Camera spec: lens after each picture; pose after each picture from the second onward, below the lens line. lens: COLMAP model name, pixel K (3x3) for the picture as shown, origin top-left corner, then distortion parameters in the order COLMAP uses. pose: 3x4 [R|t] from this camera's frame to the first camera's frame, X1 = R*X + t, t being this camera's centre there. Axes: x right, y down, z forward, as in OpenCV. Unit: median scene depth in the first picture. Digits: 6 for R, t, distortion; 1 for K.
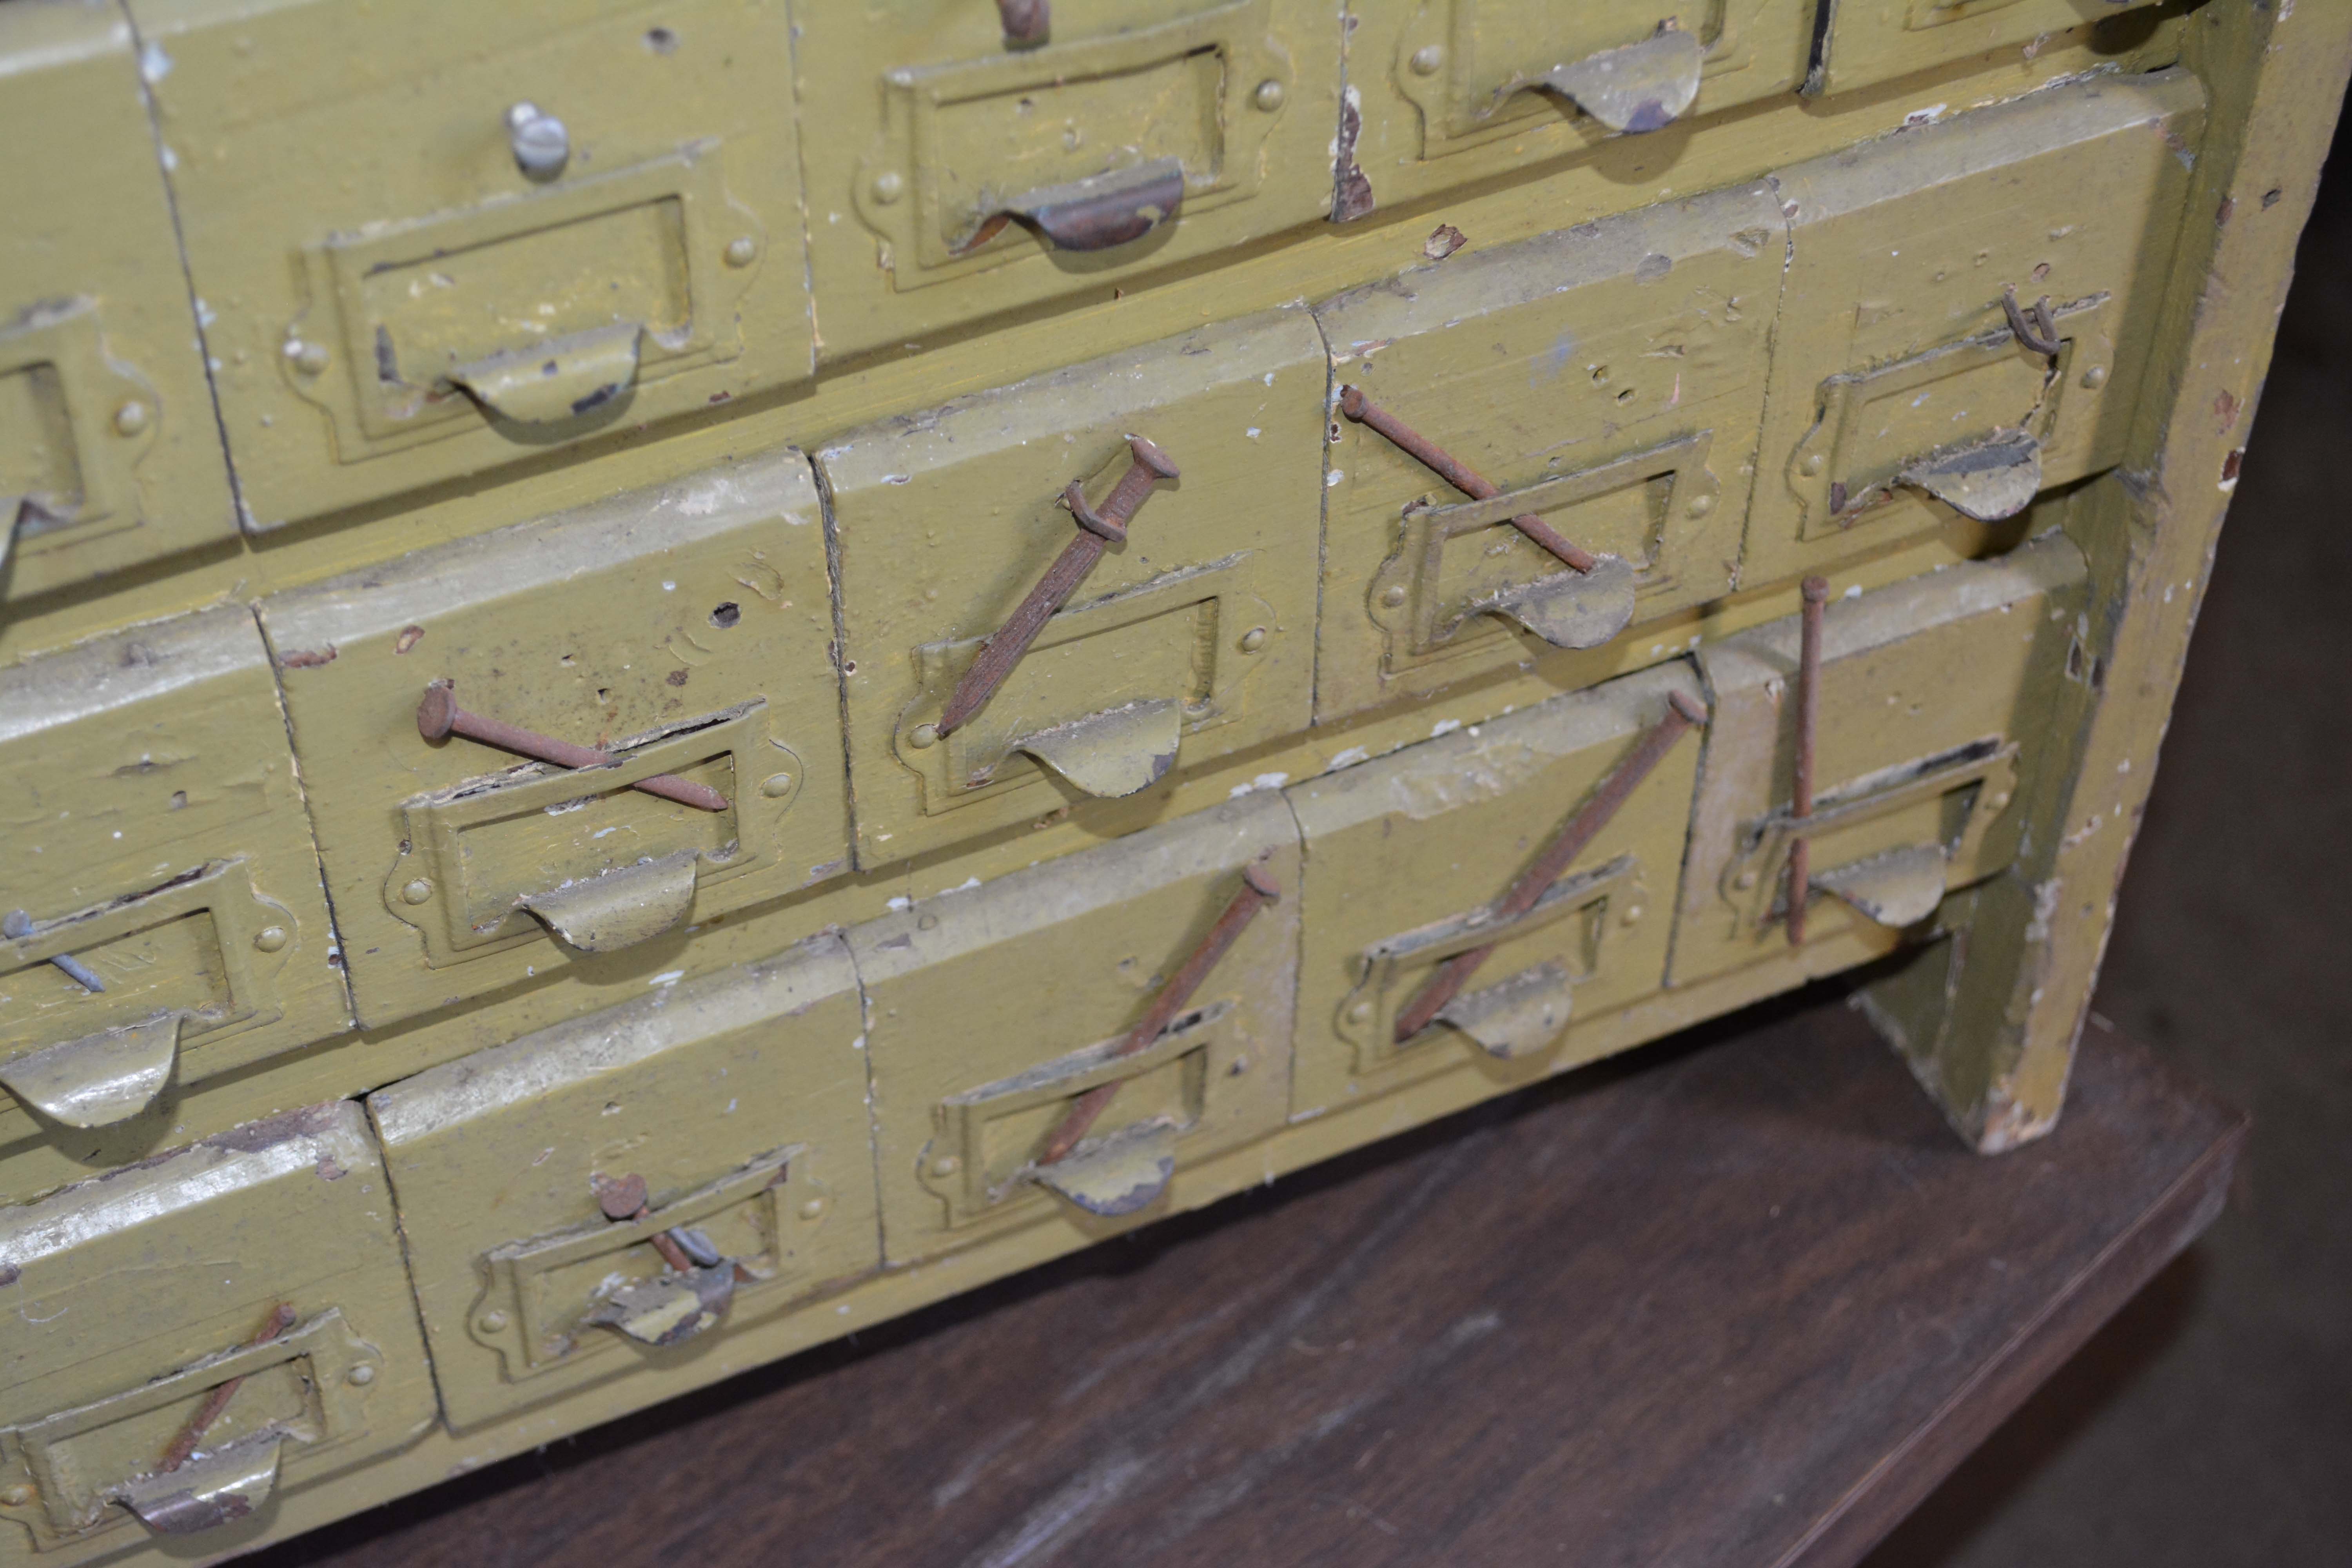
lens RADIAL K [[3592.5, 0, 1172.6], [0, 3592.5, 774.8], [0, 0, 1]] dist [-0.017729, 0.000000]
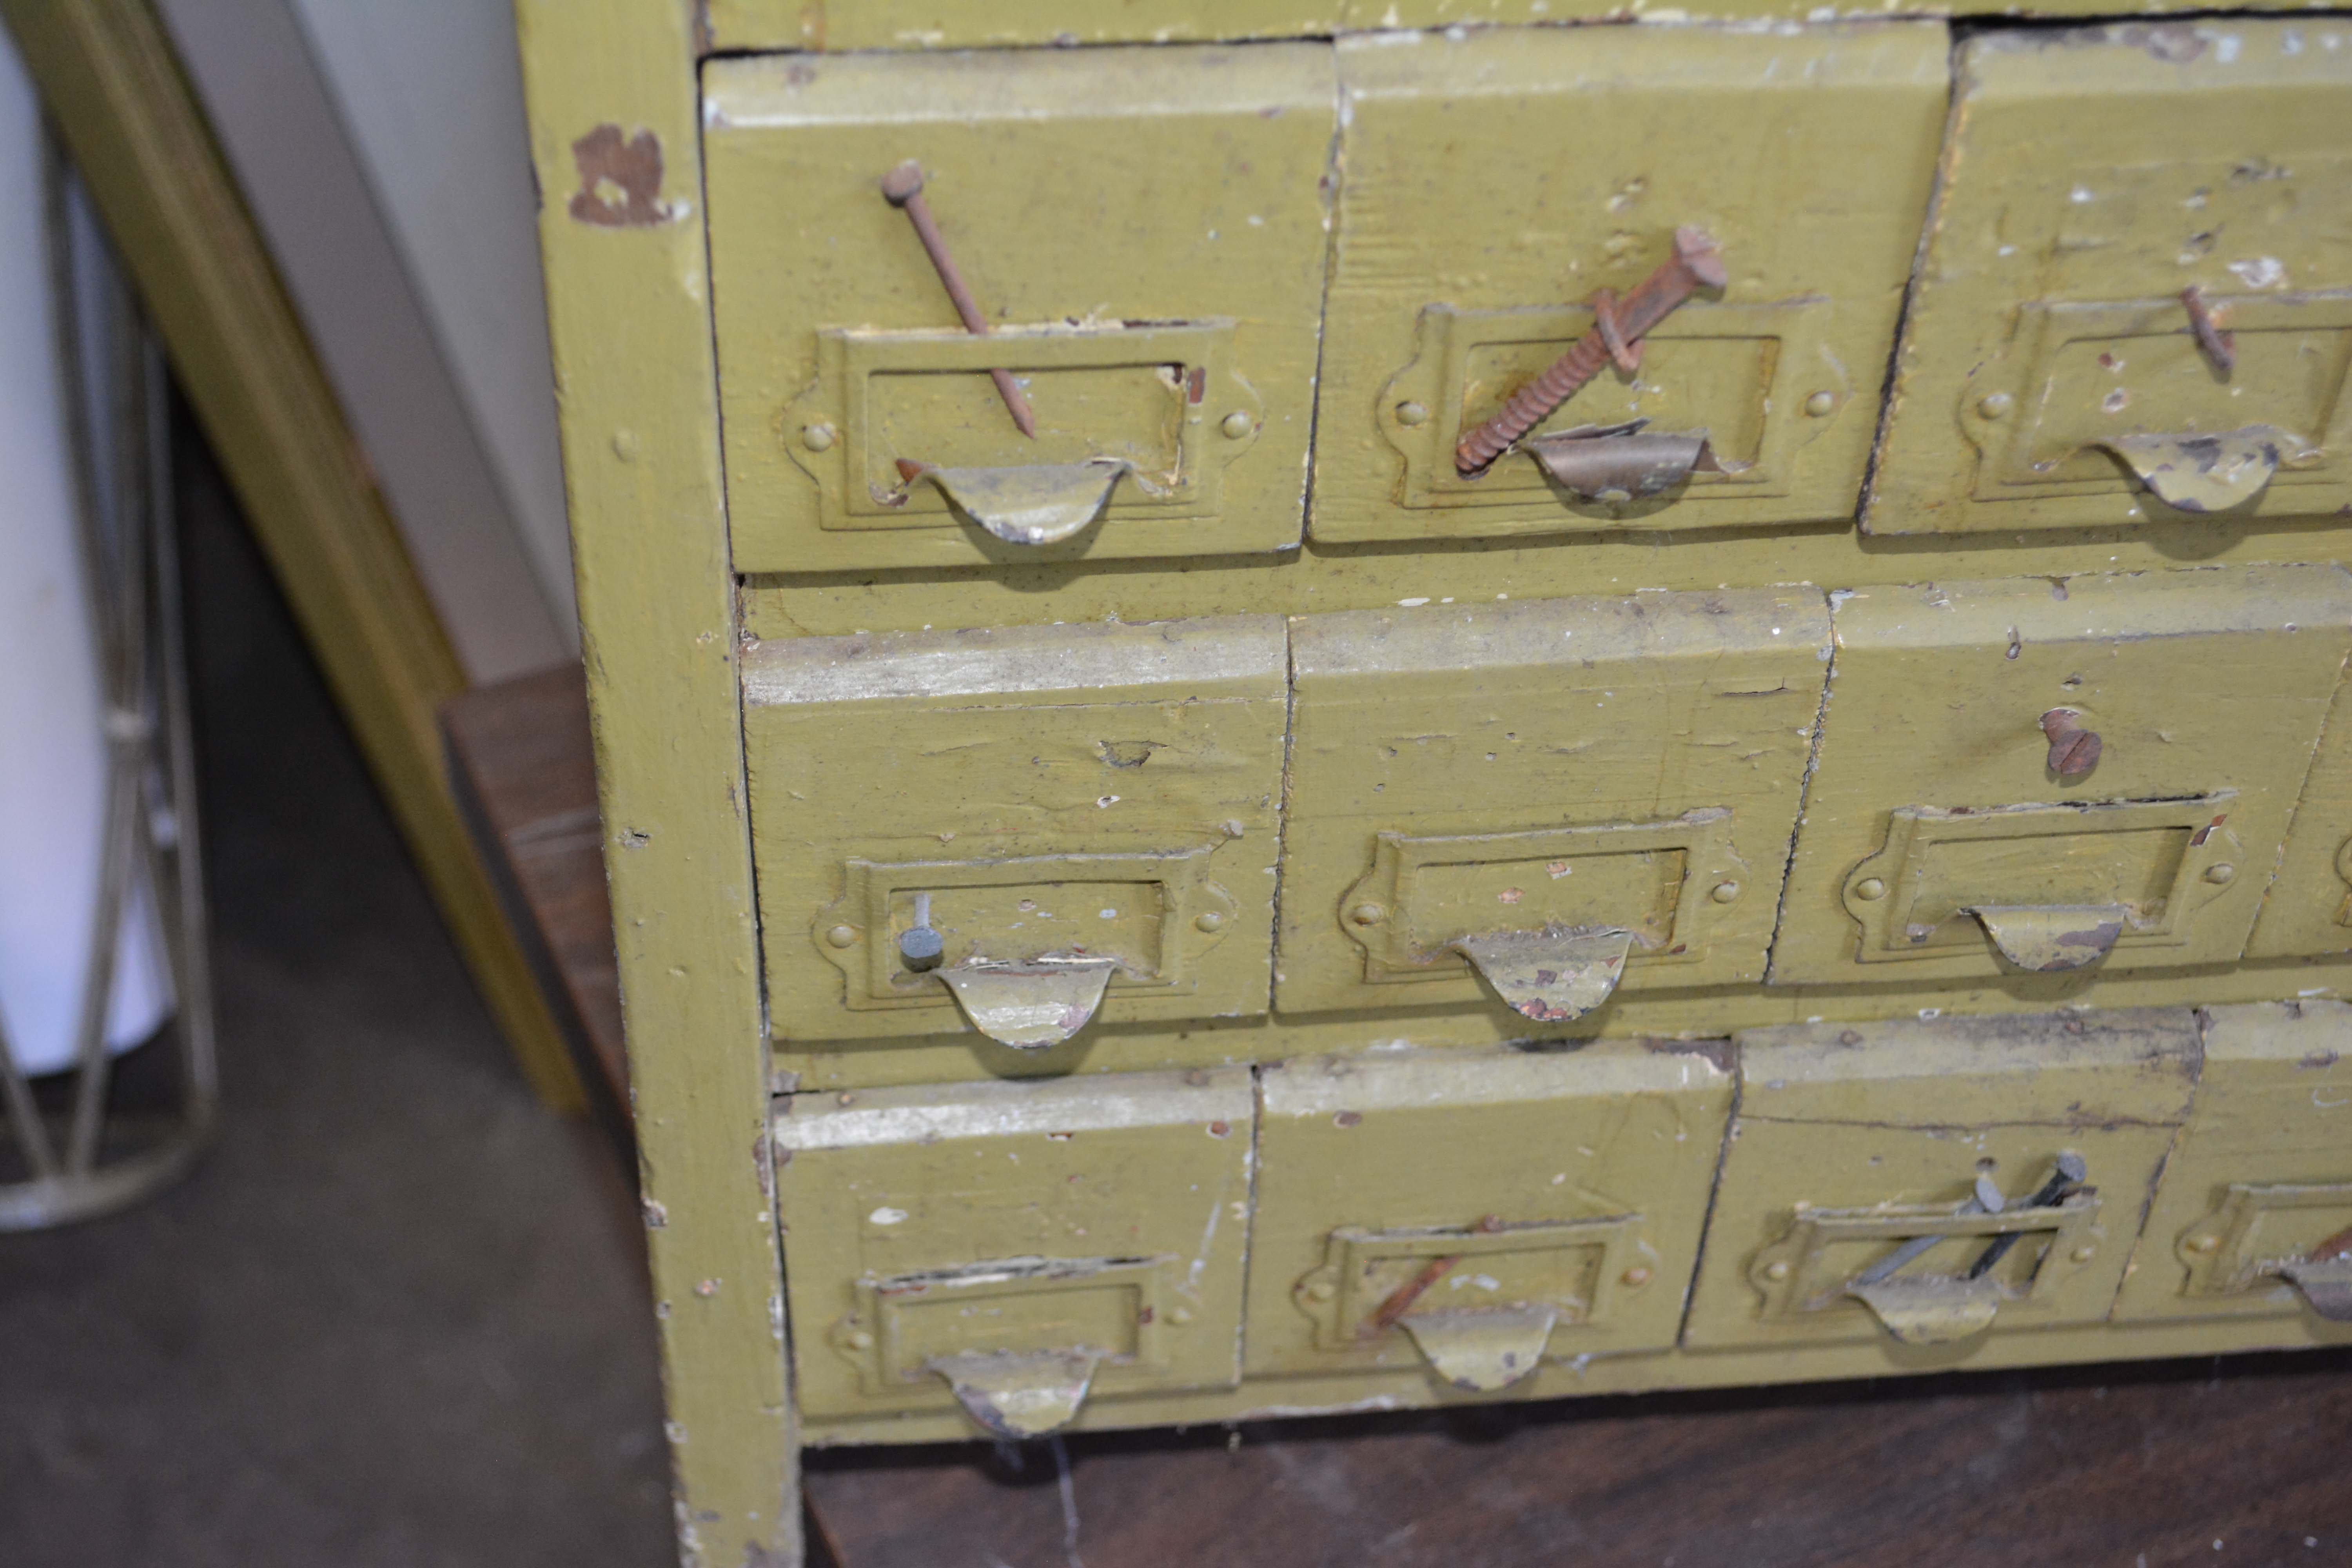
lens RADIAL K [[3592.5, 0, 1168.4], [0, 3592.5, 784.8], [0, 0, 1]] dist [-0.017729, 0.000000]
pose [[0.939168, 0.259182, -0.225363, -0.438668], [-0.253779, 0.965801, 0.053144, 0.089142], [0.231430, 0.007281, 0.972824, -0.190125]]
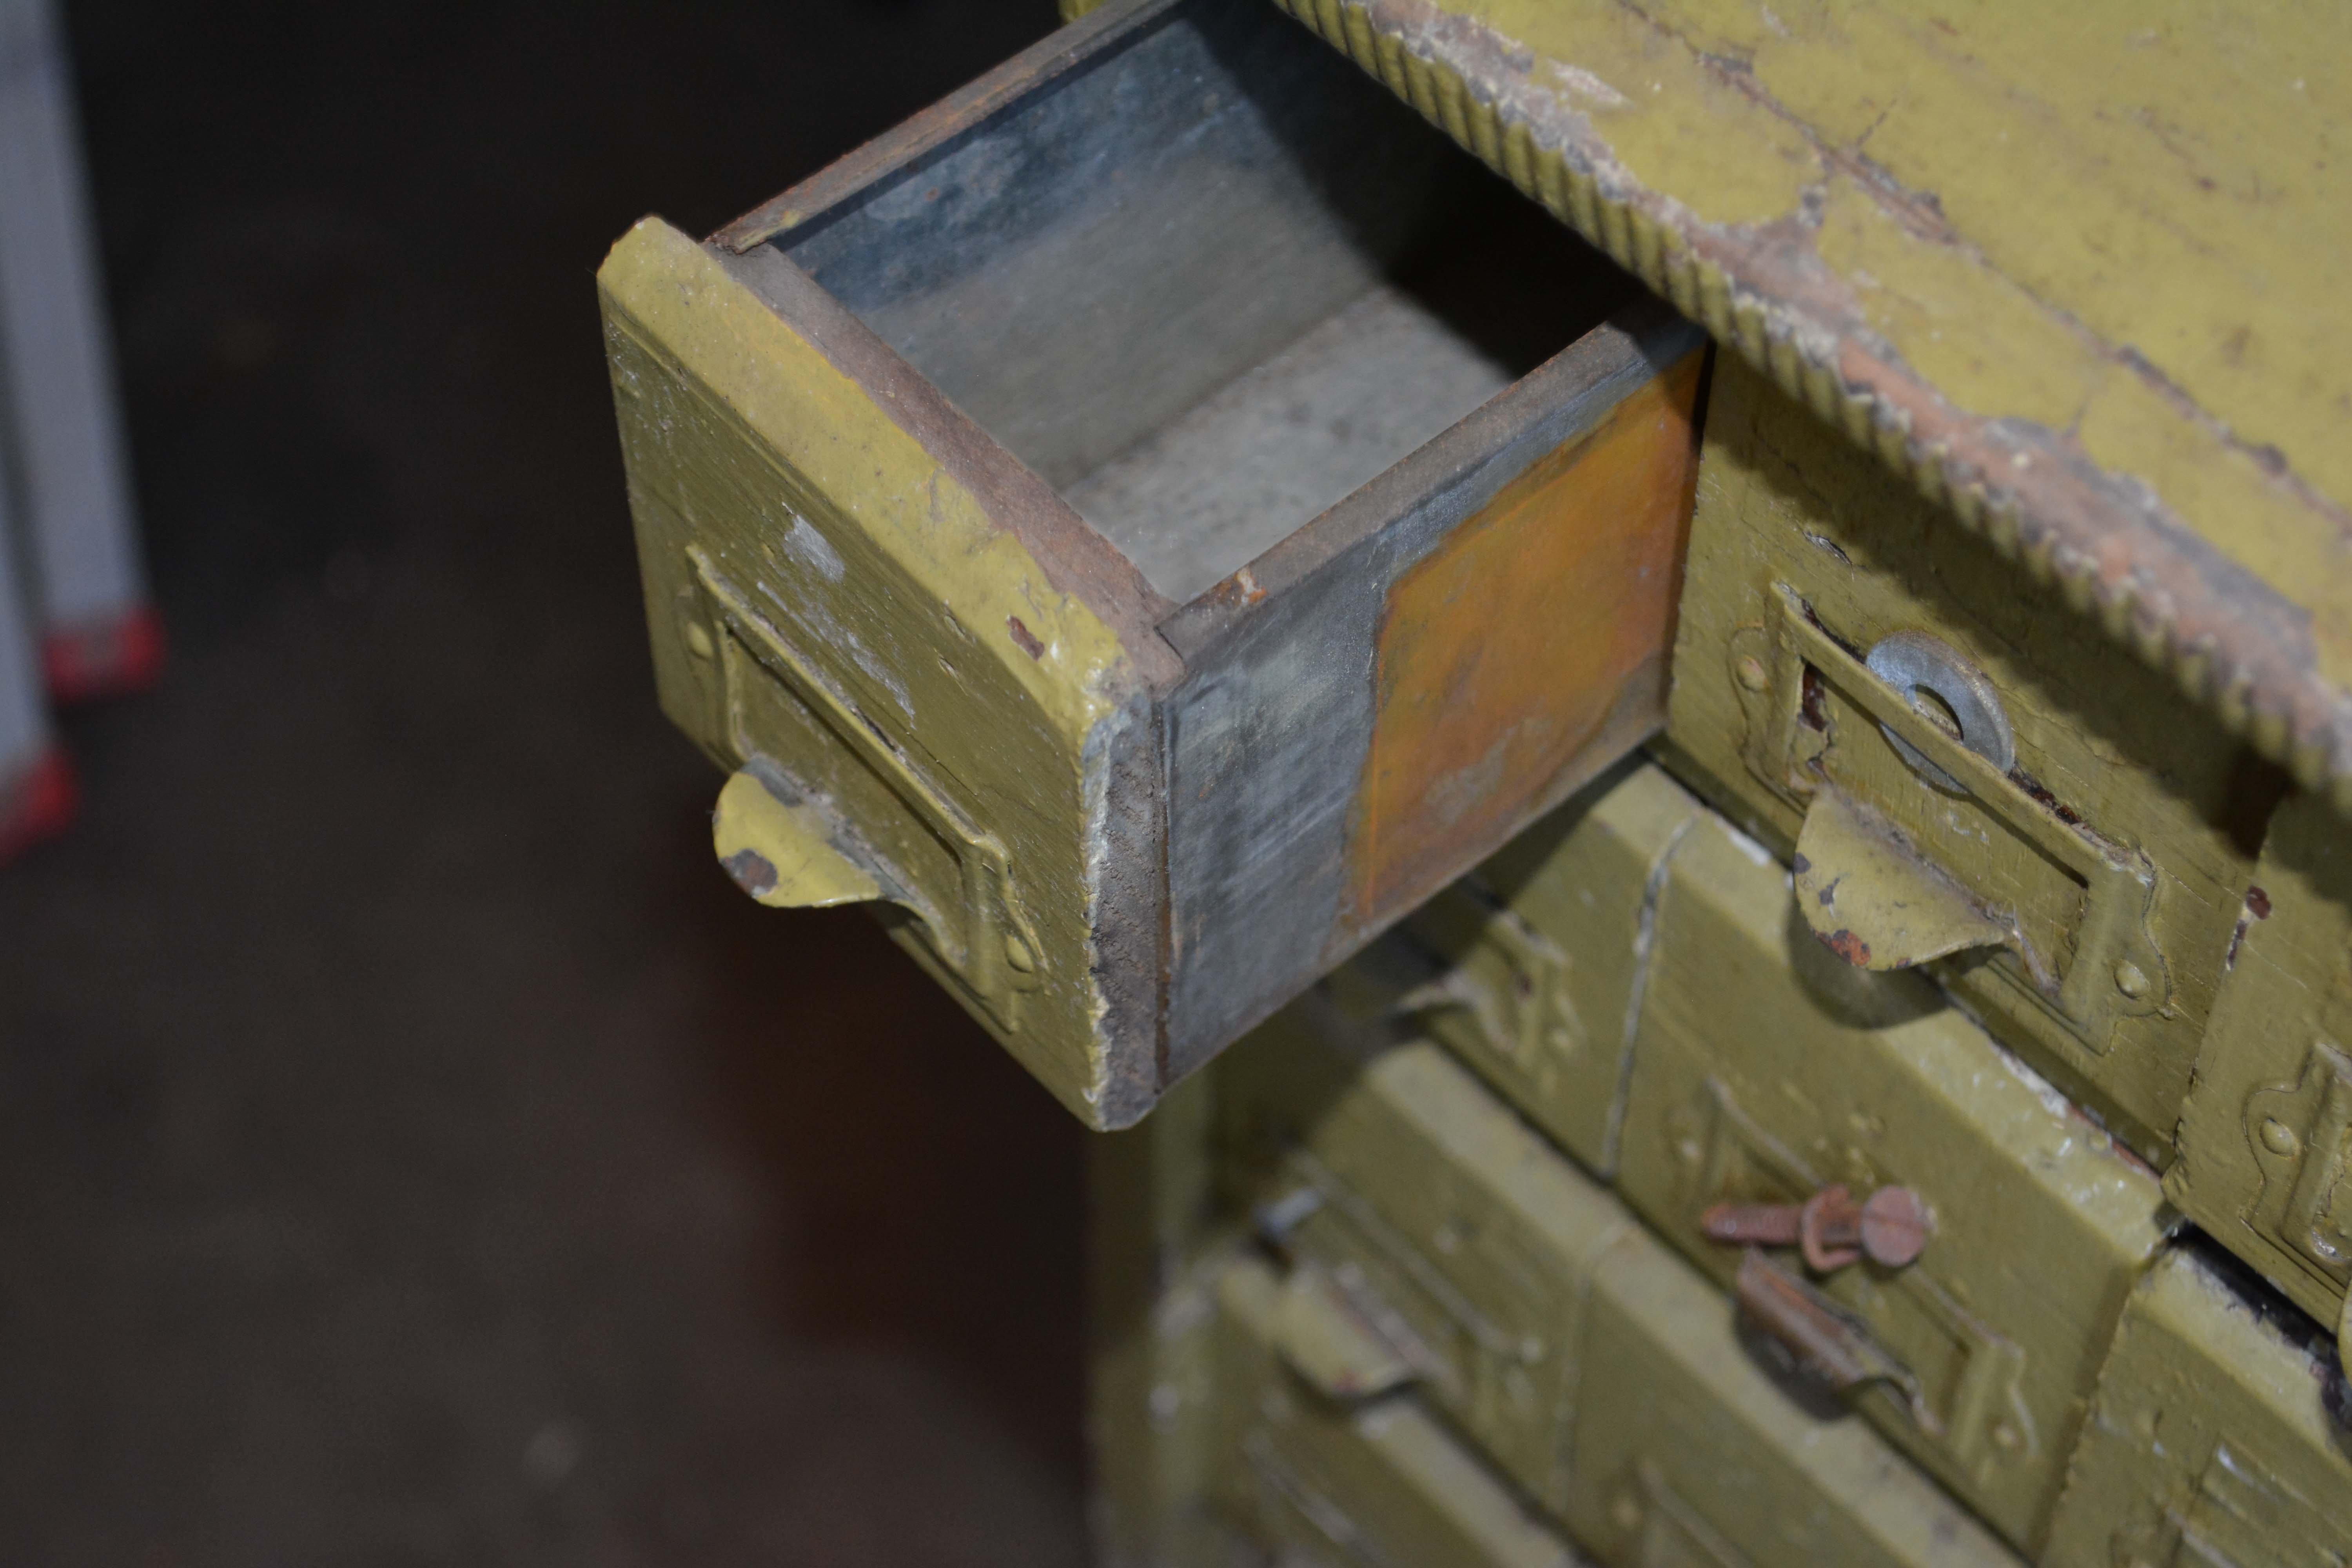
lens RADIAL K [[4313.1, 0, 1173.9], [0, 4313.1, 771.9], [0, 0, 1]] dist [0.036075, 0.000000]
pose [[0.278100, 0.757151, -0.591086, -0.082100], [-0.664379, 0.596046, 0.450921, -0.425673], [0.693730, 0.267304, 0.668796, -0.119283]]
